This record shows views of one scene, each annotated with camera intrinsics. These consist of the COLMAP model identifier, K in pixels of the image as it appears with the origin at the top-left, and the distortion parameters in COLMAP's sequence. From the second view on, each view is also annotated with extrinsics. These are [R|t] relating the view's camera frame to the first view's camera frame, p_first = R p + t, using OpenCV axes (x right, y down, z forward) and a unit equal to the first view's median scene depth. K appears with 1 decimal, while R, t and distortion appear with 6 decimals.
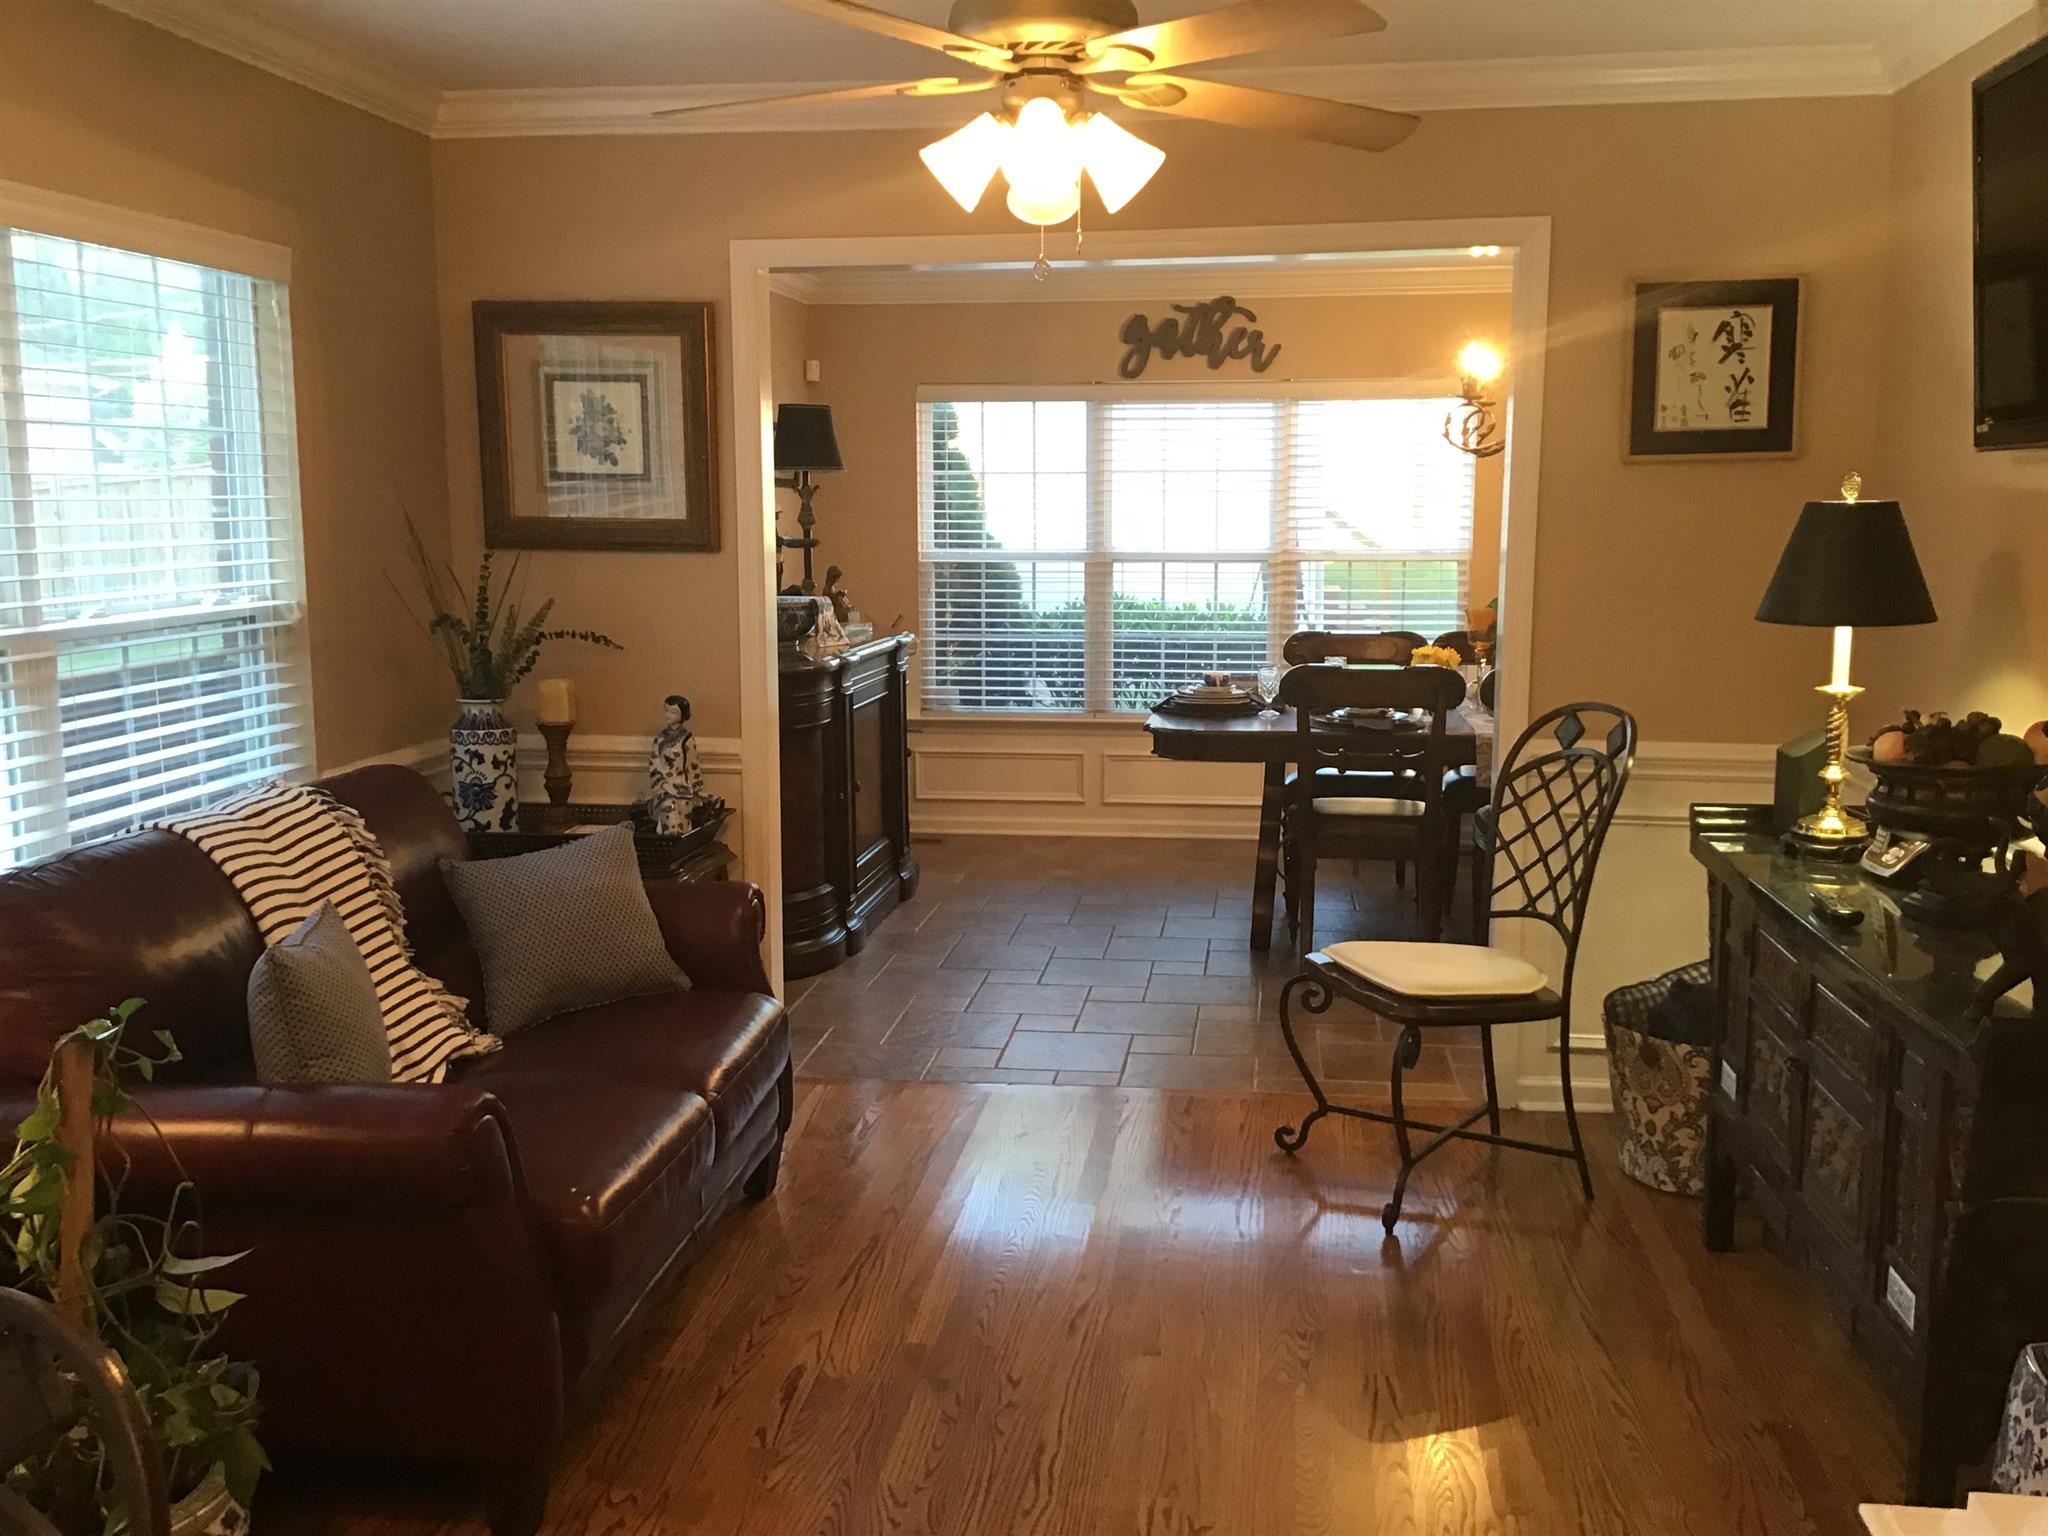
lens RADIAL K [[1881.6, 0, 1026.8], [0, 1881.6, 774.6], [0, 0, 1]] dist [0.080961, -0.015482]
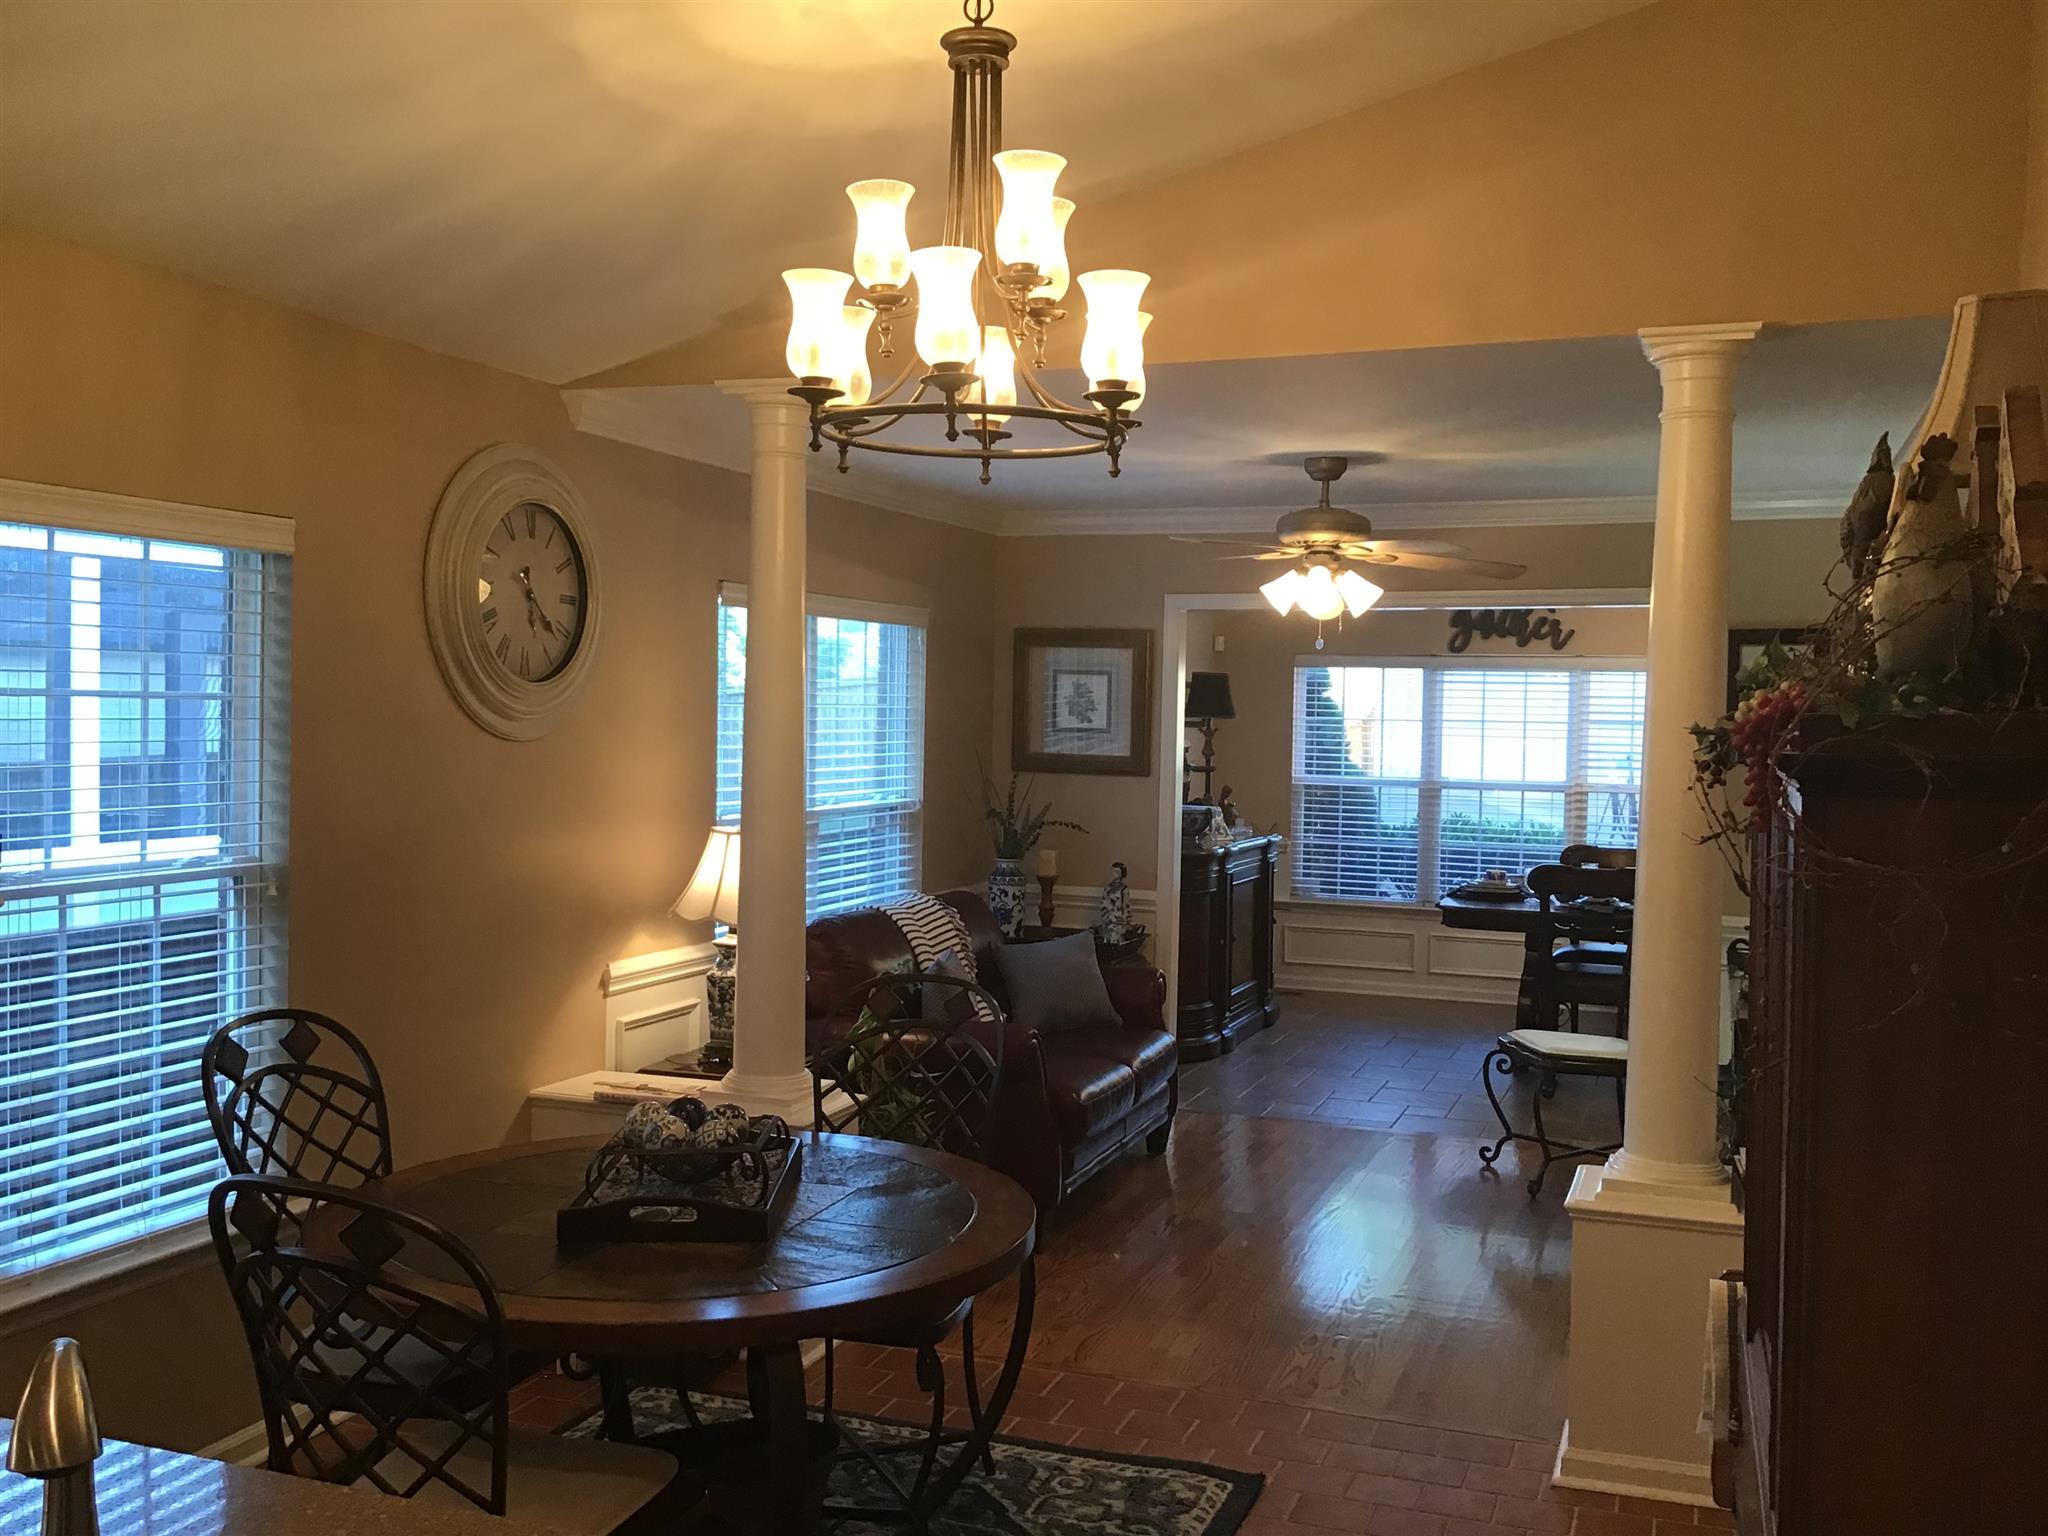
lens RADIAL K [[1881.6, 0, 1026.8], [0, 1881.6, 774.6], [0, 0, 1]] dist [0.080961, -0.015482]
pose [[0.975544, 0.028822, -0.217905, 0.079921], [-0.053319, 0.992786, -0.107391, 0.054744], [0.213238, 0.116383, 0.970044, -0.541373]]
